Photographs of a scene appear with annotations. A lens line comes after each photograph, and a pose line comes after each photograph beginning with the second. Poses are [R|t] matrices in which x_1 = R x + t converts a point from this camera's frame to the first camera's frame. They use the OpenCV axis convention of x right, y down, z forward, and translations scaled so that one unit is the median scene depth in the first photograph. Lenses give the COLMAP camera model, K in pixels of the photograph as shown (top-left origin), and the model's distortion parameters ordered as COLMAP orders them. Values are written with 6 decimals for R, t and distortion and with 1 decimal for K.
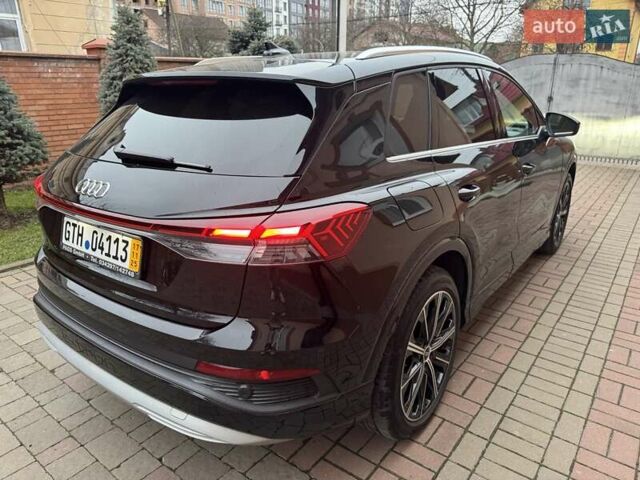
lens RADIAL K [[456.3, 0, 325.3], [0, 456.3, 238.7], [0, 0, 1]] dist [0.016561, -0.006220]
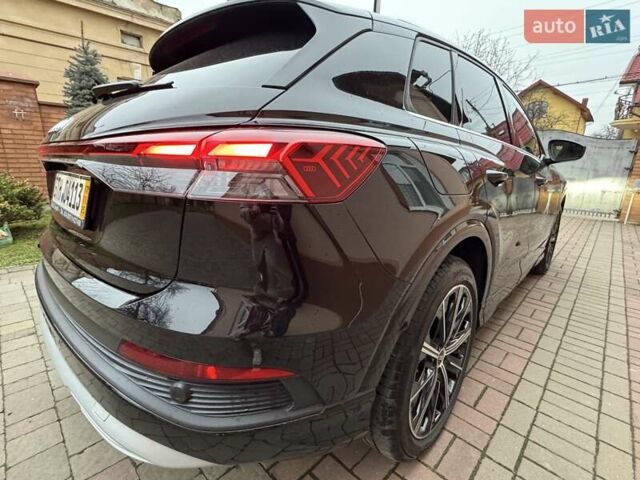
lens RADIAL K [[306.2, 0, 321.2], [0, 306.2, 242.1], [0, 0, 1]] dist [-0.000530, 0.000185]
pose [[0.993049, 0.061800, -0.100171, 0.041190], [-0.068921, 0.995216, -0.069253, 0.085710], [0.095412, 0.075676, 0.992557, 0.367082]]
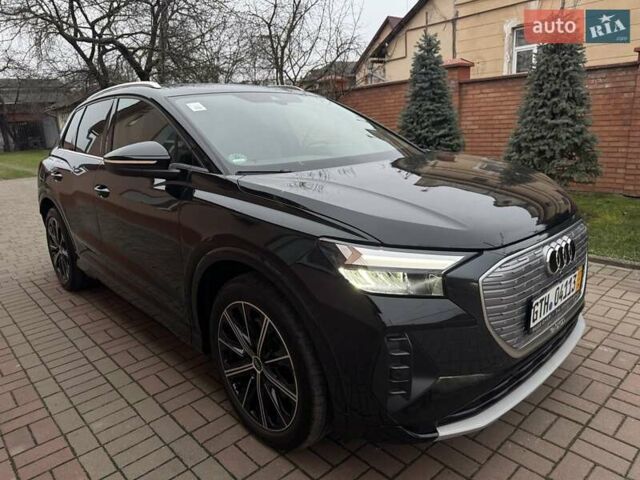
lens RADIAL K [[453.7, 0, 304.7], [0, 453.7, 240.7], [0, 0, 1]] dist [0.055330, -0.057233]
pose [[-0.192557, 0.260570, -0.946058, 1.758095], [-0.268102, 0.913449, 0.306158, -0.627046], [0.943951, 0.312593, -0.106031, 2.042694]]
